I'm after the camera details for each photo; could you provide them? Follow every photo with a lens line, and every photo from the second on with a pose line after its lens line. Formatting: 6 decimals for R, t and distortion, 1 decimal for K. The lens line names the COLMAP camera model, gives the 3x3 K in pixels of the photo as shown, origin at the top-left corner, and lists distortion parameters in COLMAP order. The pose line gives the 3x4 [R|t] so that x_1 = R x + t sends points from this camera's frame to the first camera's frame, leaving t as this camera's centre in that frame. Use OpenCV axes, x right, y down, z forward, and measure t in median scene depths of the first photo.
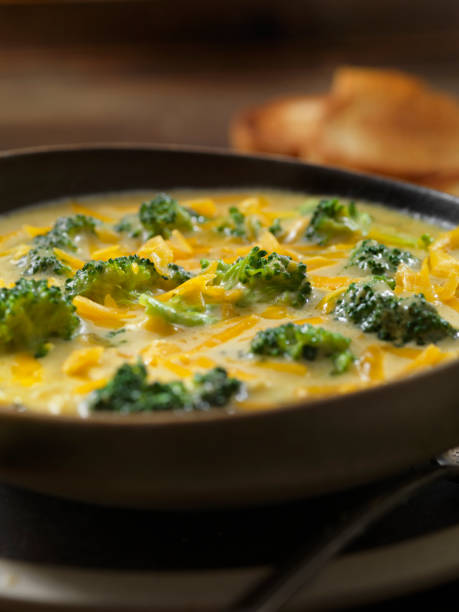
lens RADIAL K [[1827.3, 0, 229.5], [0, 1827.3, 306.0], [0, 0, 1]] dist [0.200909, -0.481190]
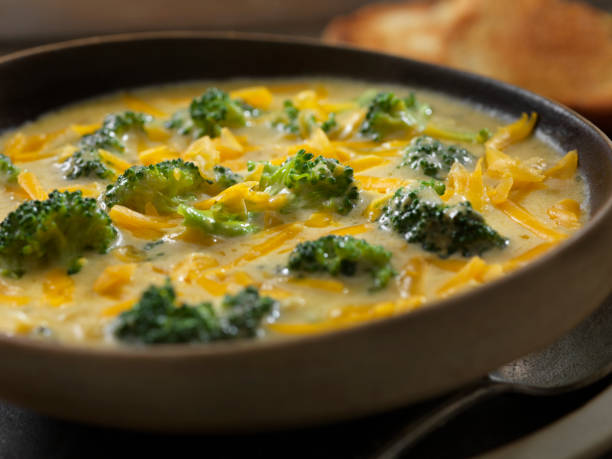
lens RADIAL K [[1827.3, 0, 306.0], [0, 1827.3, 229.5], [0, 0, 1]] dist [0.200909, -0.481190]
pose [[0.998870, -0.009783, -0.046515, 0.062660], [0.012714, 0.997923, 0.063154, -0.052565], [0.045801, -0.063674, 0.996919, 0.033827]]
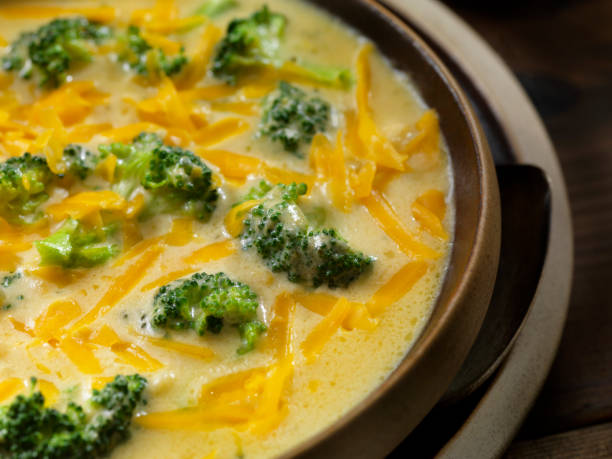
lens RADIAL K [[1827.3, 0, 306.0], [0, 1827.3, 229.5], [0, 0, 1]] dist [0.200909, -0.481190]
pose [[0.998019, -0.058972, 0.021935, 0.068923], [0.040952, 0.873487, 0.485121, -0.451522], [-0.047768, -0.483262, 0.874172, 0.173502]]
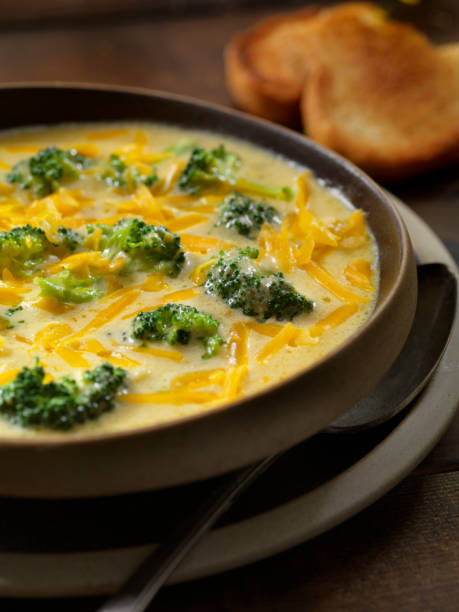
lens RADIAL K [[1827.3, 0, 229.5], [0, 1827.3, 306.0], [0, 0, 1]] dist [0.200909, -0.481190]
pose [[0.998046, -0.025641, 0.056978, 0.006797], [0.012330, 0.974806, 0.222712, -0.236071], [-0.061253, -0.221574, 0.973218, -0.117366]]
